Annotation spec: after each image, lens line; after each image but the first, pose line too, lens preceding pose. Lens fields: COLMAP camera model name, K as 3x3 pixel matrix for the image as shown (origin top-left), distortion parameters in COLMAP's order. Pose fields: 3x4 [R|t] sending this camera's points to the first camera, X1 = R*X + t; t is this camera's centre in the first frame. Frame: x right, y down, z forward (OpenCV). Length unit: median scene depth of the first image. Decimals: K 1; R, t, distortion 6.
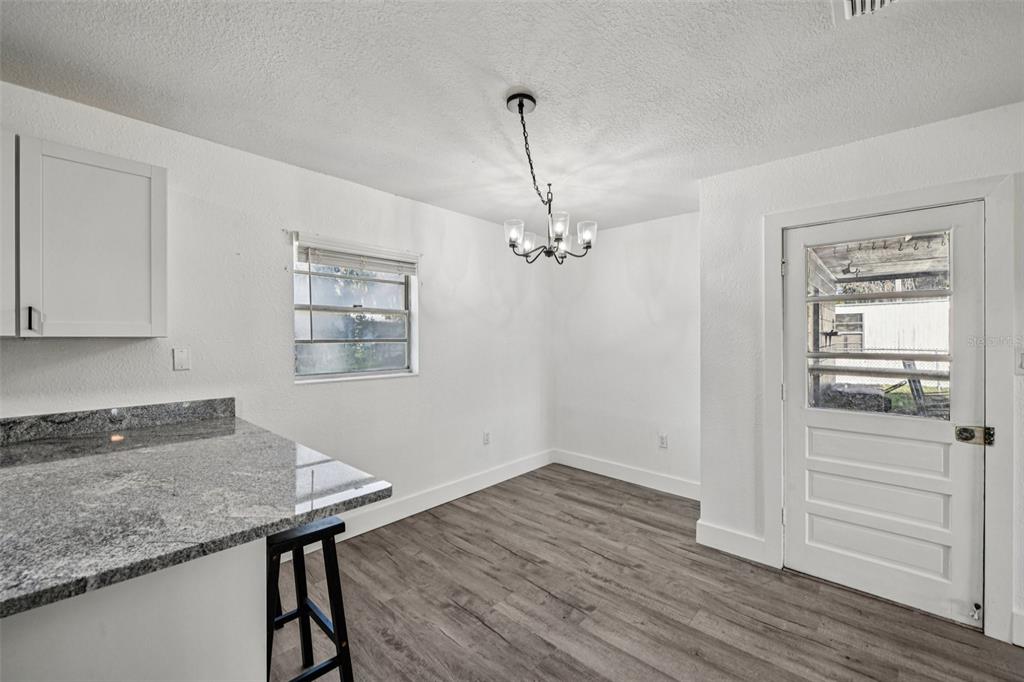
lens RADIAL K [[408.6, 0, 520.1], [0, 408.6, 345.0], [0, 0, 1]] dist [-0.013578, -0.002542]
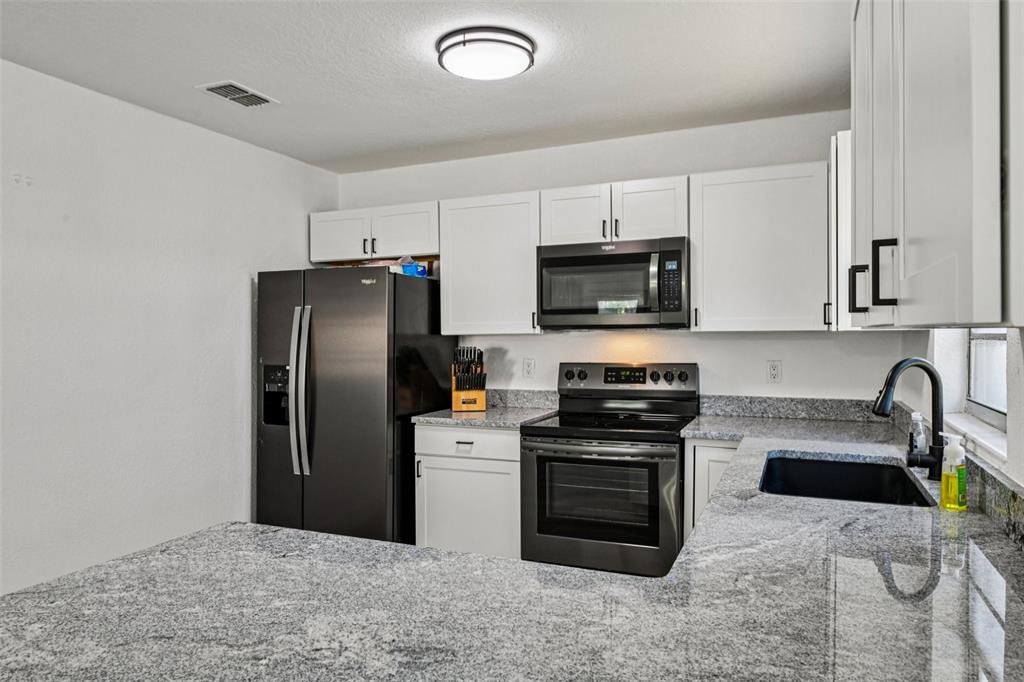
lens RADIAL K [[671.3, 0, 510.1], [0, 671.3, 352.0], [0, 0, 1]] dist [0.009864, 0.000074]
pose [[-0.951706, 0.011701, -0.306788, -0.627797], [-0.000475, 0.999216, 0.039585, -0.014563], [0.307011, 0.037819, -0.950954, 1.194324]]
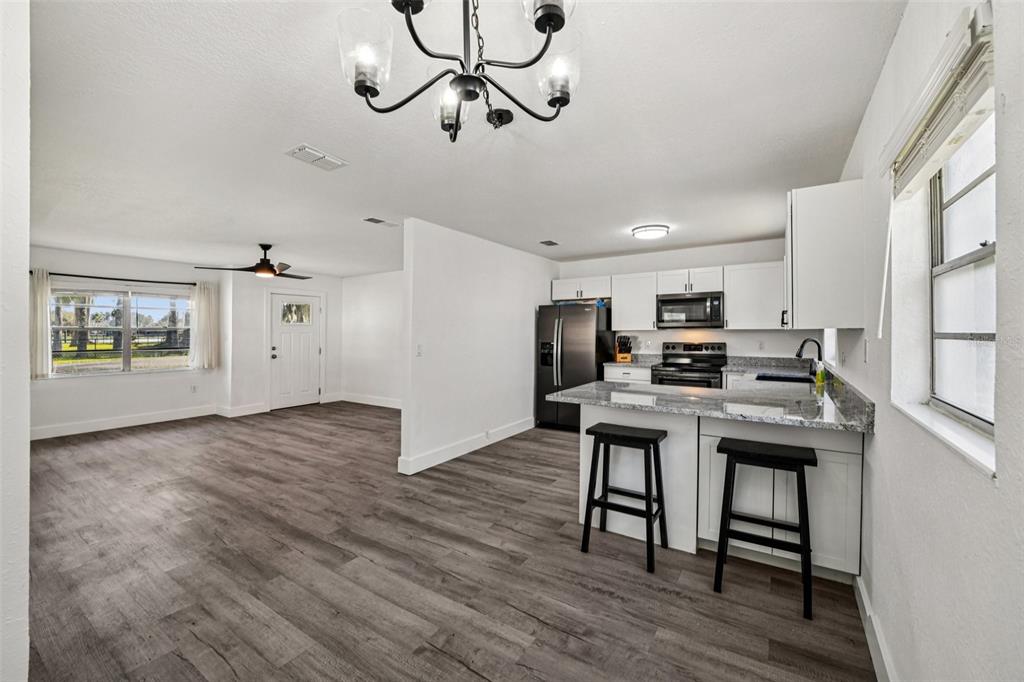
lens RADIAL K [[408.6, 0, 510.4], [0, 408.6, 333.2], [0, 0, 1]] dist [-0.013578, -0.002542]
pose [[-0.990339, 0.002108, -0.138652, 0.116968], [-0.000682, 0.999798, 0.020066, -0.025916], [0.138667, 0.019967, -0.990138, 2.080857]]
